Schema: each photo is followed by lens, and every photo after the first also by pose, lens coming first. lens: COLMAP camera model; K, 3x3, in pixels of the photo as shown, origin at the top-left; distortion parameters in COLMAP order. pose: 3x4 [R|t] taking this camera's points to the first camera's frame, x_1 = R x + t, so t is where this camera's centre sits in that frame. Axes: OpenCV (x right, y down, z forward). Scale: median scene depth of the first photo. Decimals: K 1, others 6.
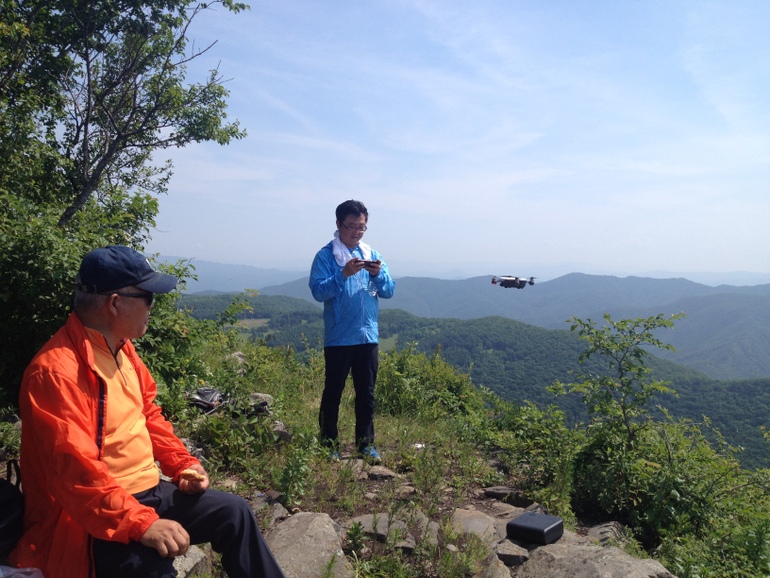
lens RADIAL K [[765.1, 0, 359.1], [0, 765.1, 275.0], [0, 0, 1]] dist [0.125539, -0.260192]
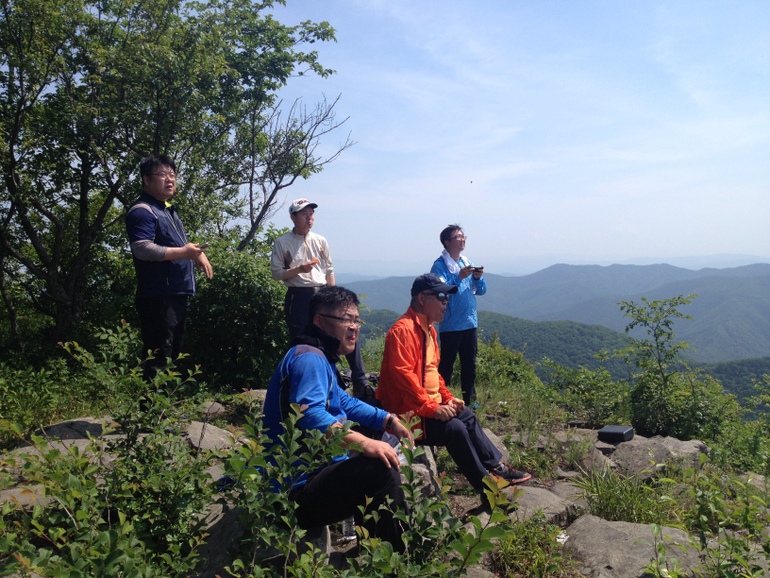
lens RADIAL K [[765.1, 0, 359.1], [0, 765.1, 275.0], [0, 0, 1]] dist [0.125539, -0.260192]
pose [[0.998442, -0.052213, 0.019657, -0.192885], [0.052258, 0.998632, -0.001768, -0.013736], [-0.019538, 0.002792, 0.999805, -0.356613]]
